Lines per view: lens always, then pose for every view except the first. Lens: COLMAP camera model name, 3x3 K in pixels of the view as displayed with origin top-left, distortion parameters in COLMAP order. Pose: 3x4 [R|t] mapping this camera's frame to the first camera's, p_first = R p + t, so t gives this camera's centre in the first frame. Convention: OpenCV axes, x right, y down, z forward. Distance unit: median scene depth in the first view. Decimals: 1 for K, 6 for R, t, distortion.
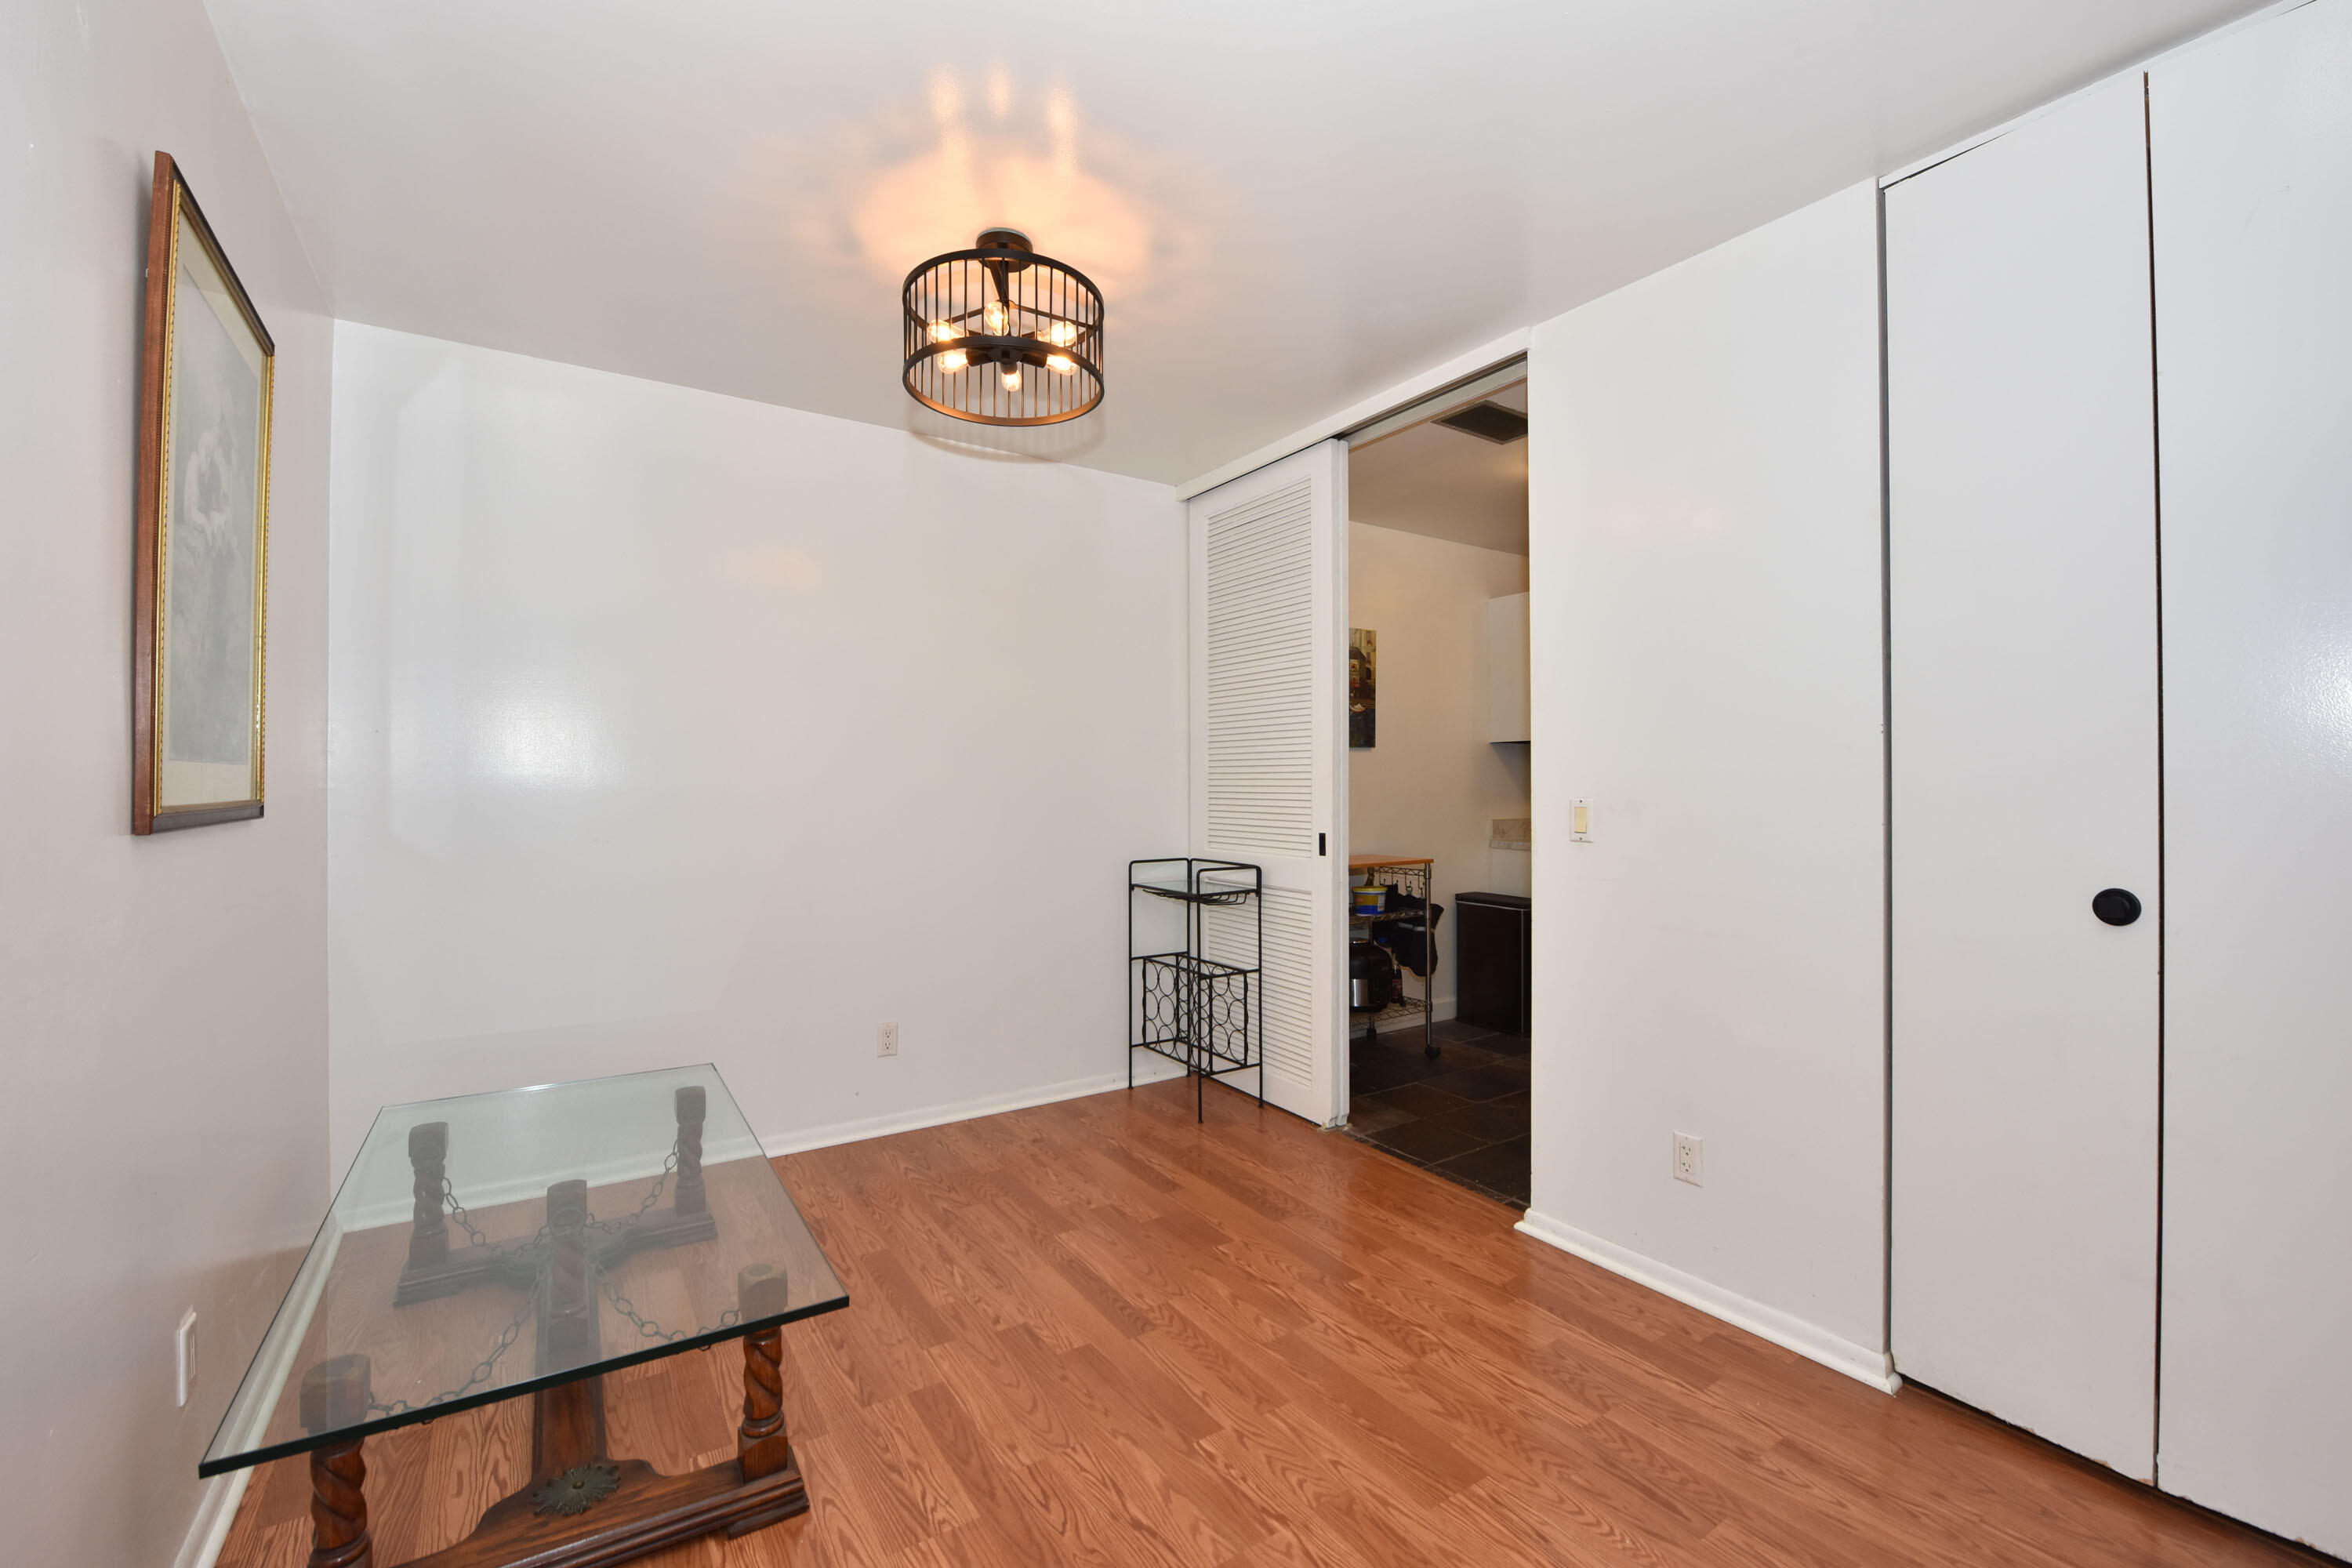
lens RADIAL K [[970.5, 0, 1196.1], [0, 970.5, 781.7], [0, 0, 1]] dist [-0.011001, -0.001335]
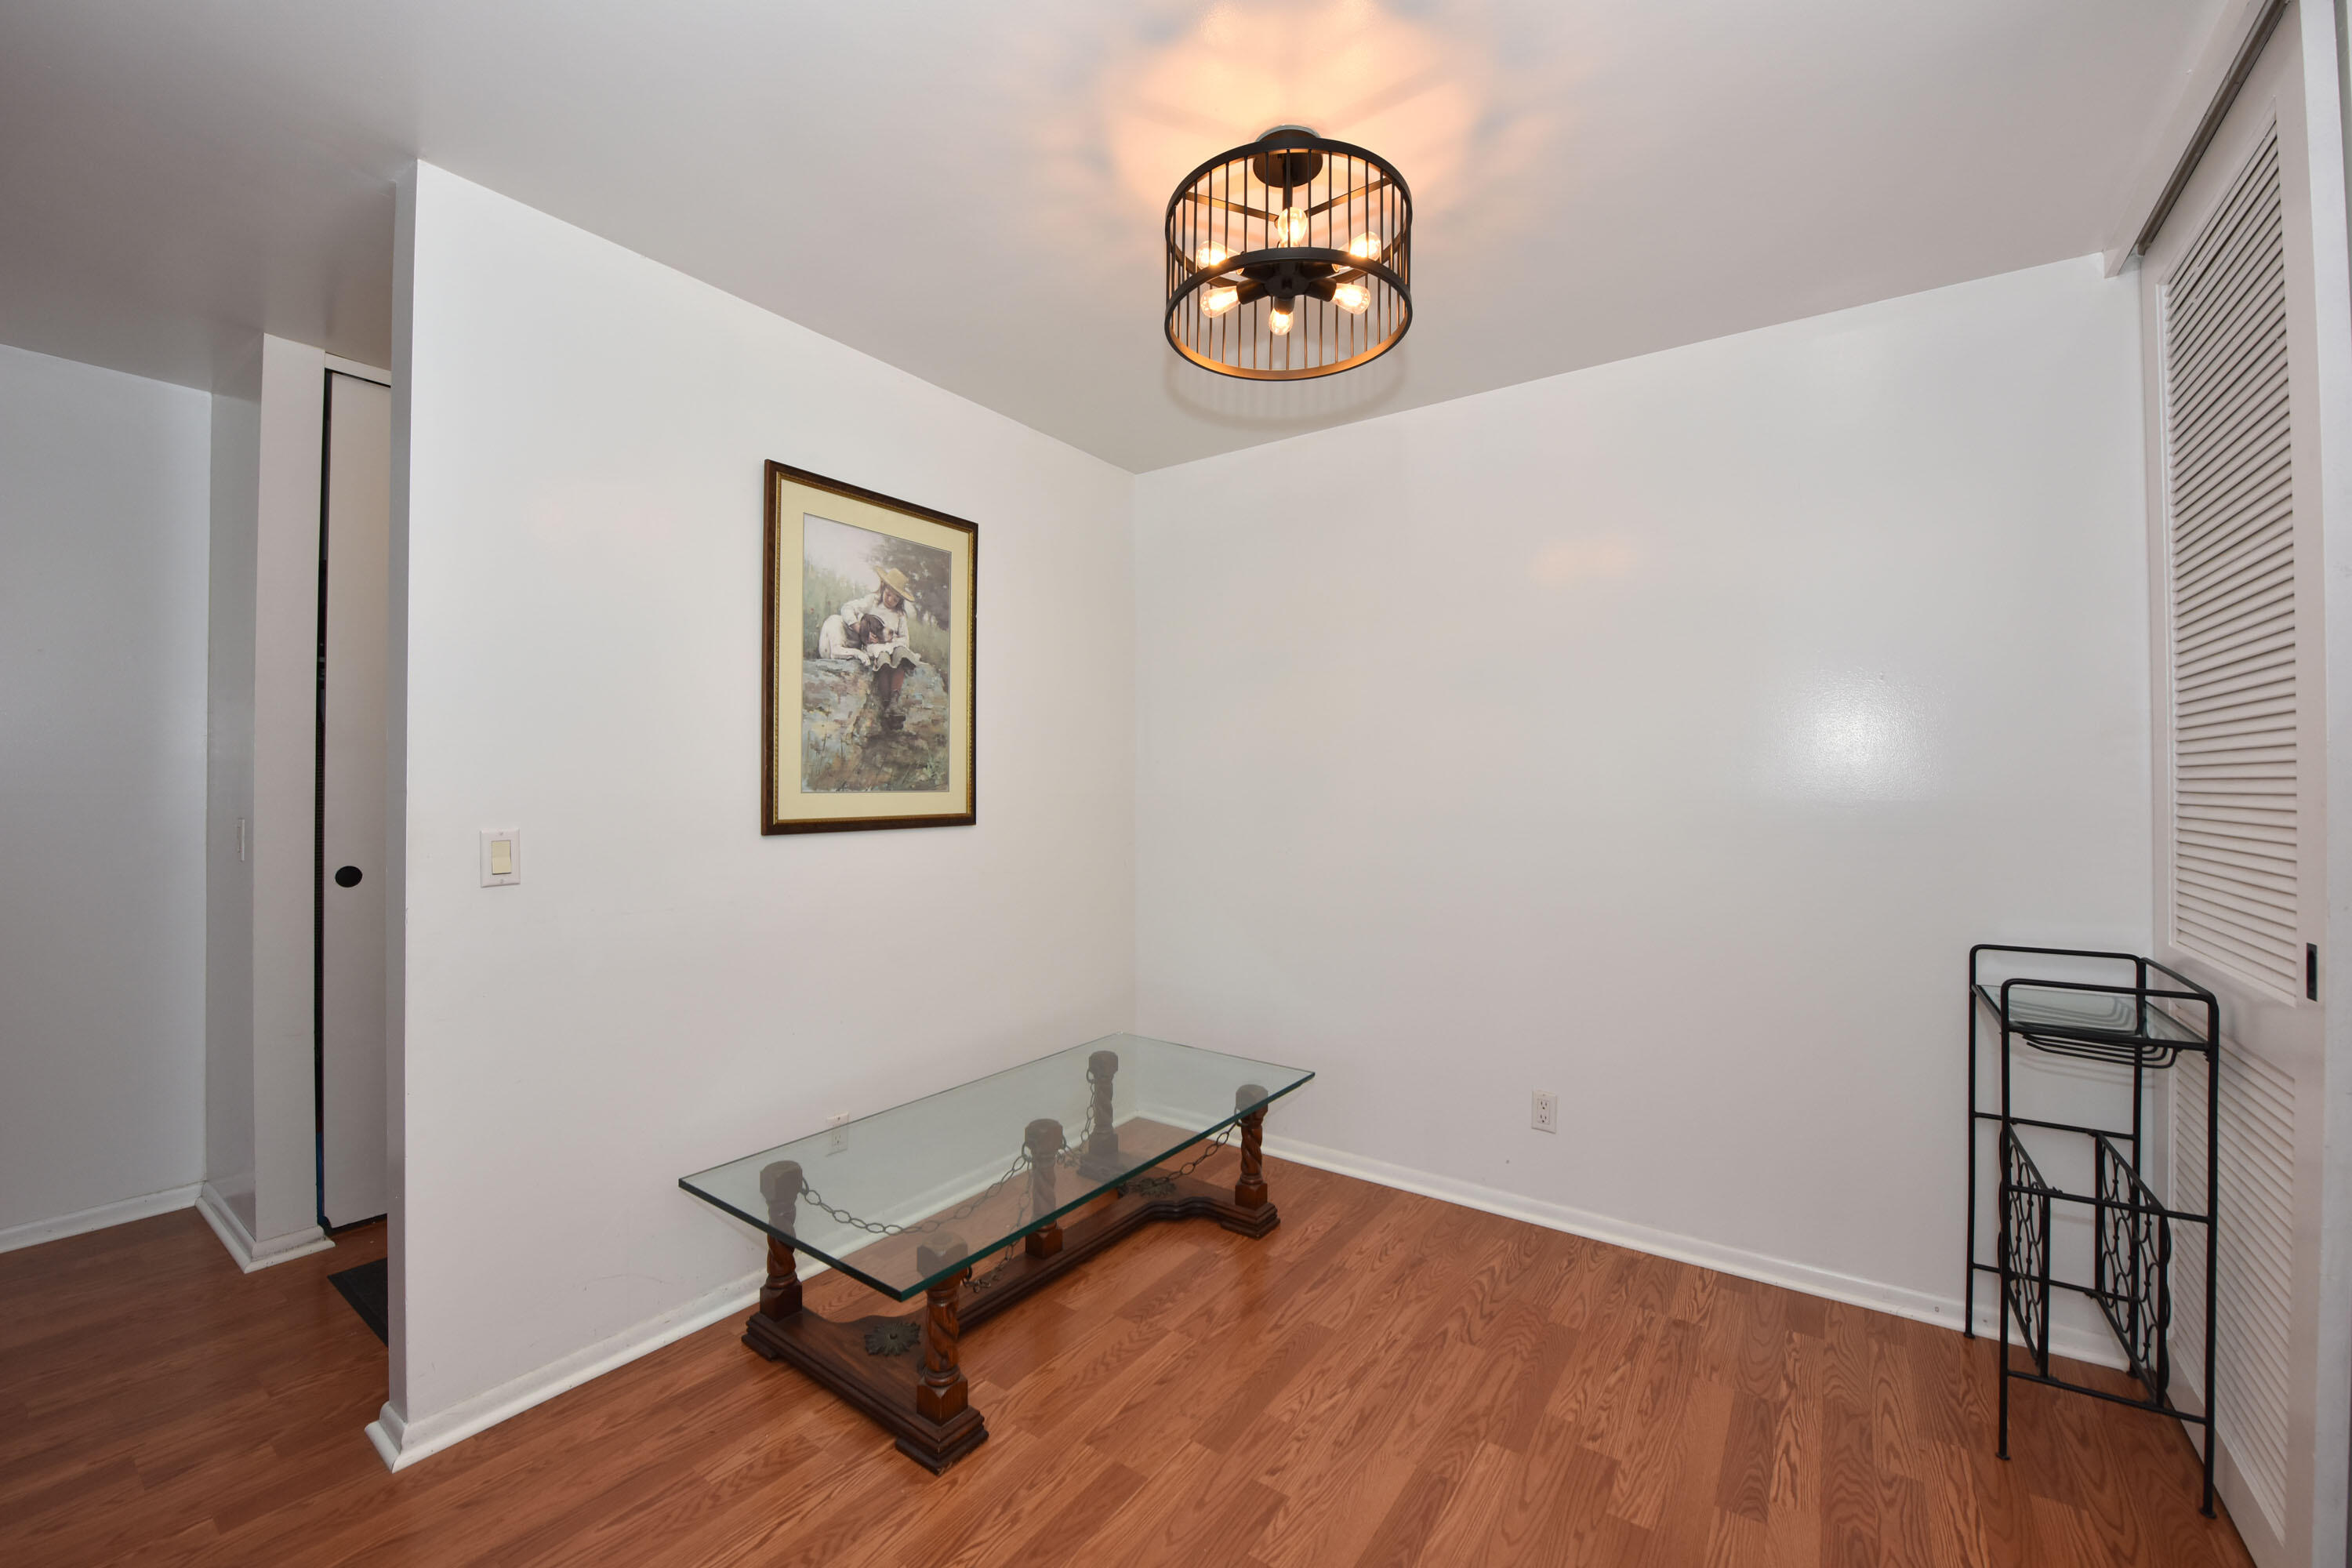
lens RADIAL K [[943.7, 0, 1171.0], [0, 943.7, 784.5], [0, 0, 1]] dist [-0.021897, 0.000235]
pose [[0.346040, -0.001498, -0.938219, 0.400915], [0.001025, 0.999999, -0.001218, -0.017874], [0.938219, -0.000540, 0.346041, 0.512838]]
